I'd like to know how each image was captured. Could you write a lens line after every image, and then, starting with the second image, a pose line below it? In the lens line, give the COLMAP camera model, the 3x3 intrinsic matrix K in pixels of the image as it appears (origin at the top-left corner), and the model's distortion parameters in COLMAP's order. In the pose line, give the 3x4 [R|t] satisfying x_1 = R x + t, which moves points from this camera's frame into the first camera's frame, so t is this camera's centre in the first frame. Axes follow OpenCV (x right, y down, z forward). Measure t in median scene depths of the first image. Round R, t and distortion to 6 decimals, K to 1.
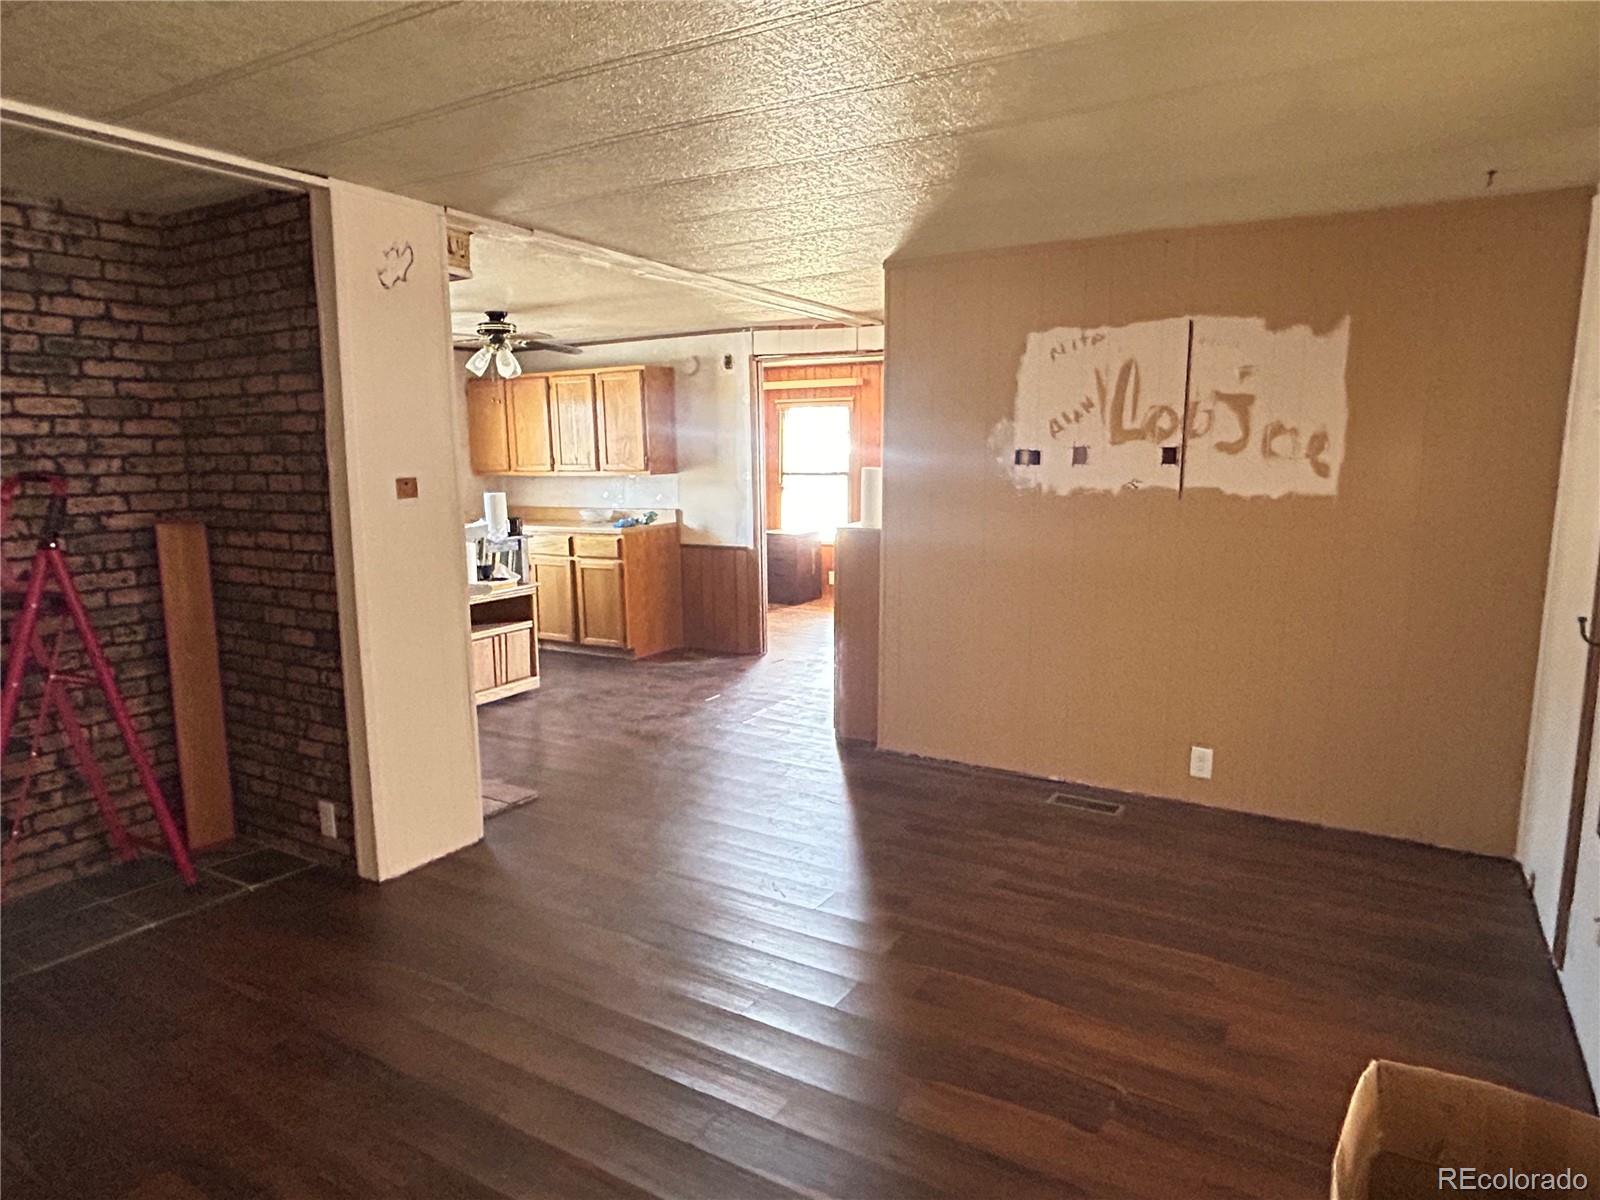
lens RADIAL K [[990.4, 0, 803.1], [0, 990.4, 606.4], [0, 0, 1]] dist [0.005885, -0.010070]
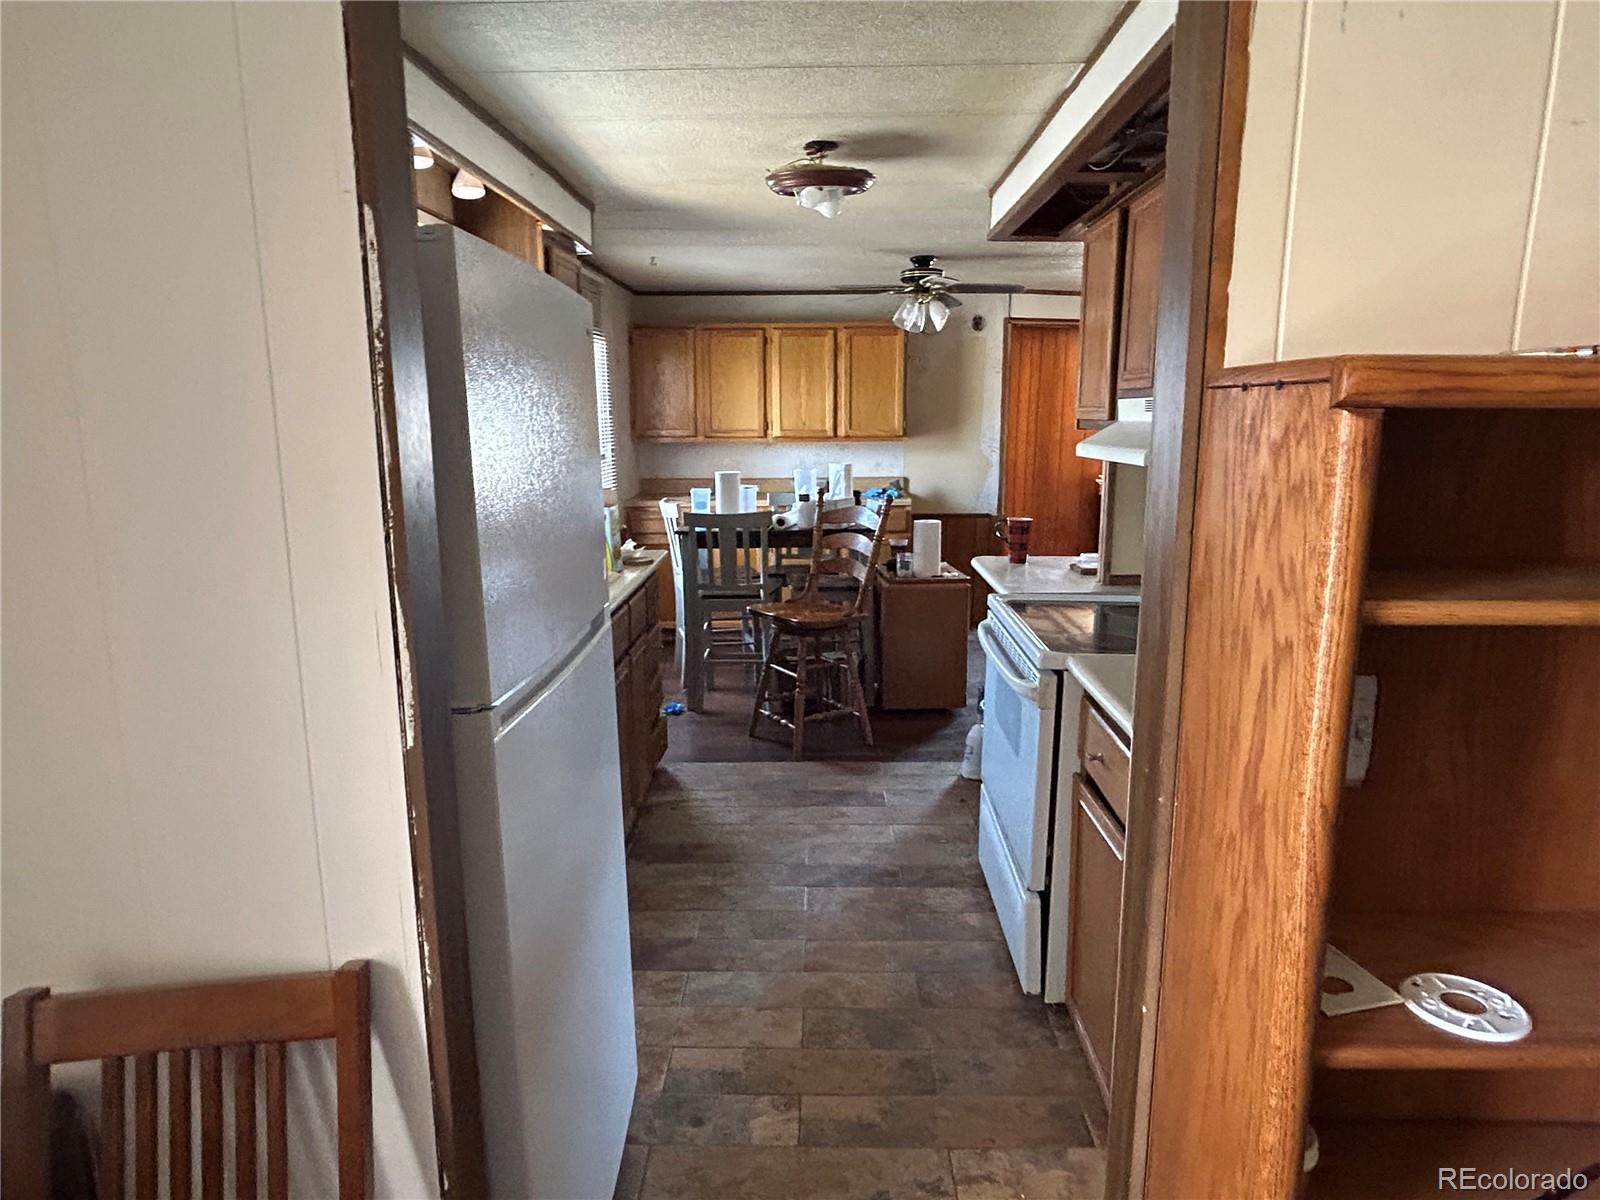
lens RADIAL K [[990.4, 0, 806.6], [0, 990.4, 599.8], [0, 0, 1]] dist [0.005885, -0.010070]
pose [[0.866529, -0.082979, 0.492180, -1.387934], [0.065174, 0.996452, 0.053253, -0.076338], [-0.494853, -0.014068, 0.868863, 0.455776]]
